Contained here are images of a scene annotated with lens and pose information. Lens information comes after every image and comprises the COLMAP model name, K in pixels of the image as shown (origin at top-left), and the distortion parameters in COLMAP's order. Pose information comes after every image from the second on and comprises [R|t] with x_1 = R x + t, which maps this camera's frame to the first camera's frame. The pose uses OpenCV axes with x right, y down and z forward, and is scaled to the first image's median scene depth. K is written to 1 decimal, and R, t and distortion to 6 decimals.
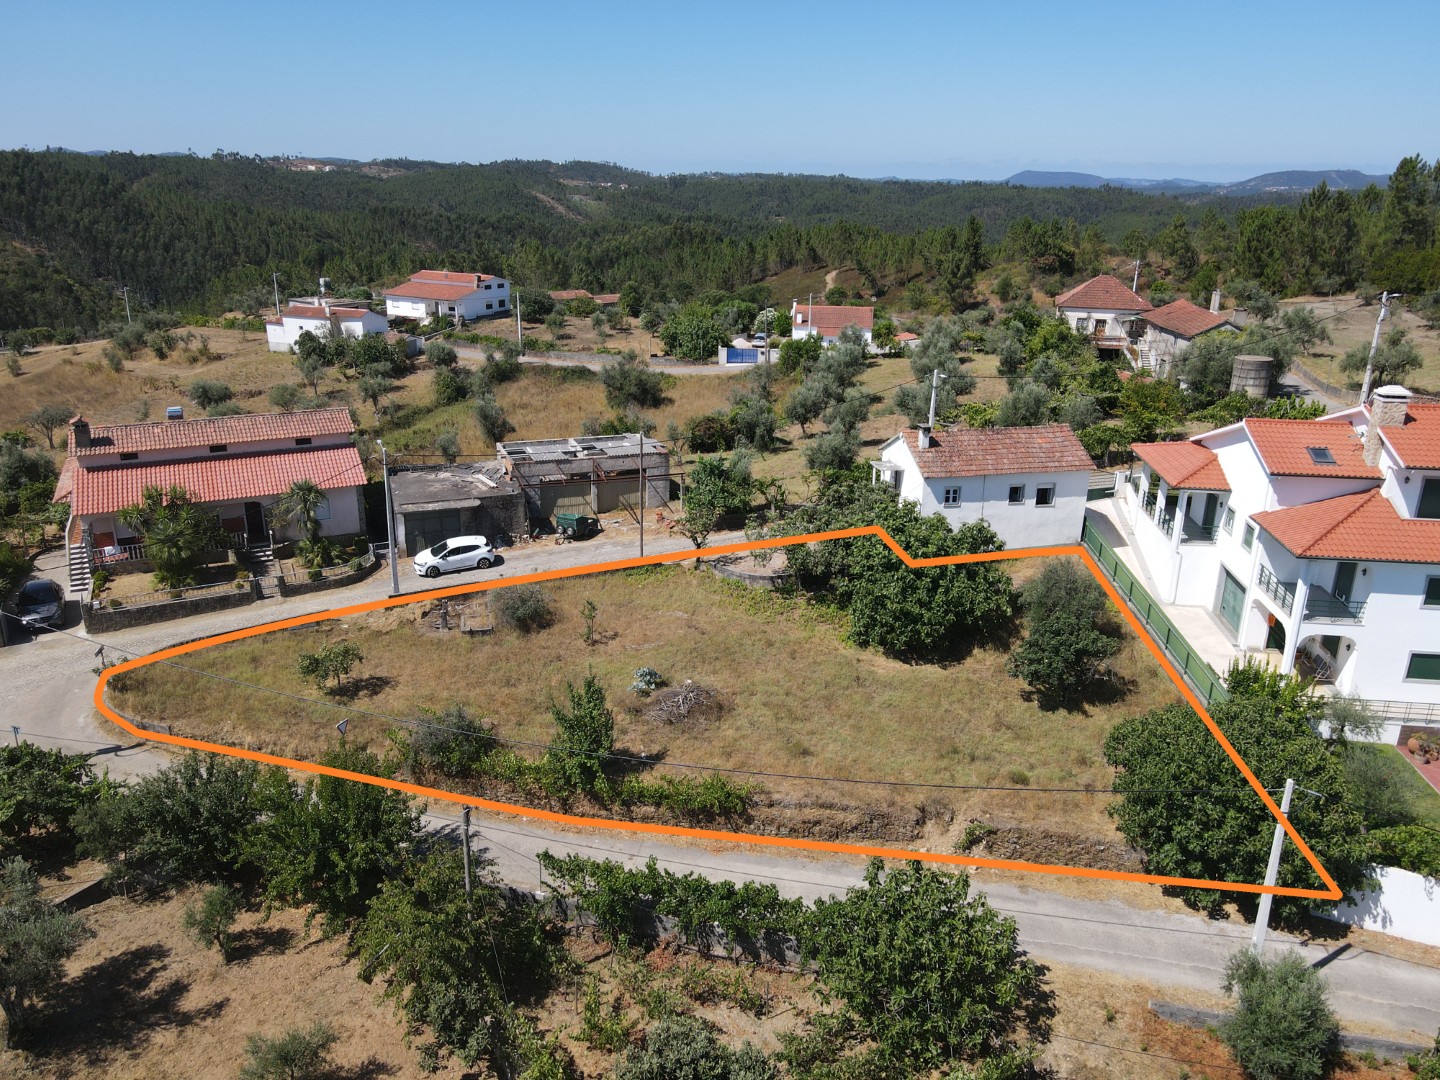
lens RADIAL K [[1098.1, 0, 720.0], [0, 1098.1, 540.0], [0, 0, 1]] dist [0.002239, 0.008844]
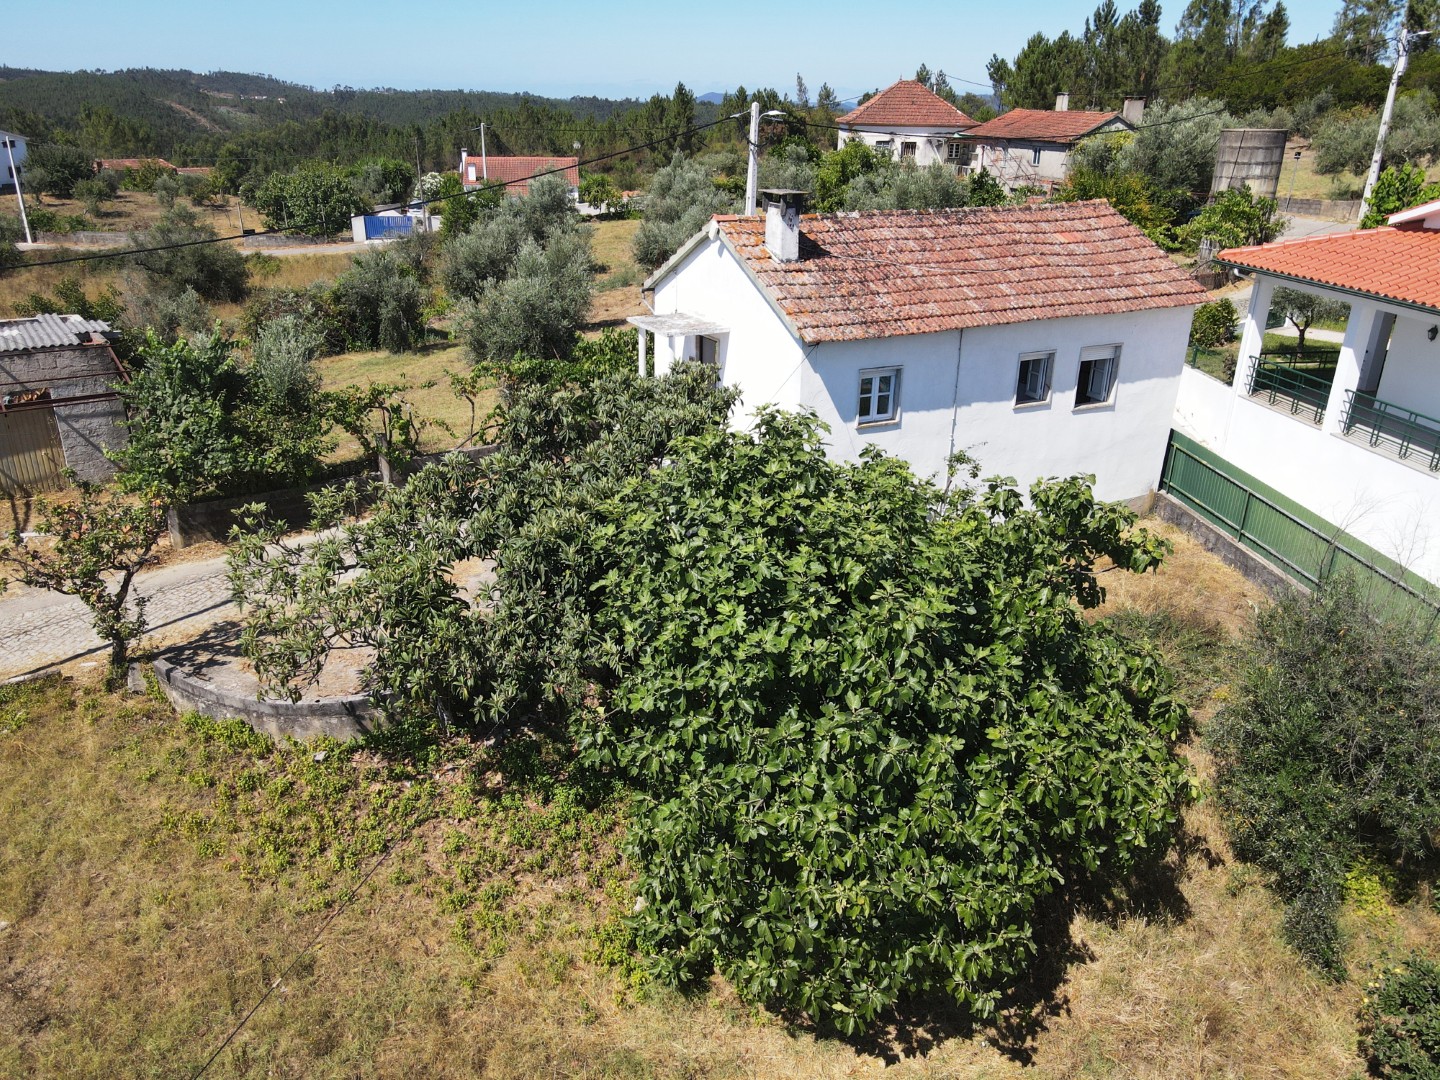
lens RADIAL K [[1098.1, 0, 720.0], [0, 1098.1, 540.0], [0, 0, 1]] dist [0.002239, 0.008844]
pose [[0.964695, -0.098855, 0.244112, 0.064936], [0.083347, 0.993837, 0.073084, -0.021165], [-0.249833, -0.050158, 0.966989, 0.585189]]
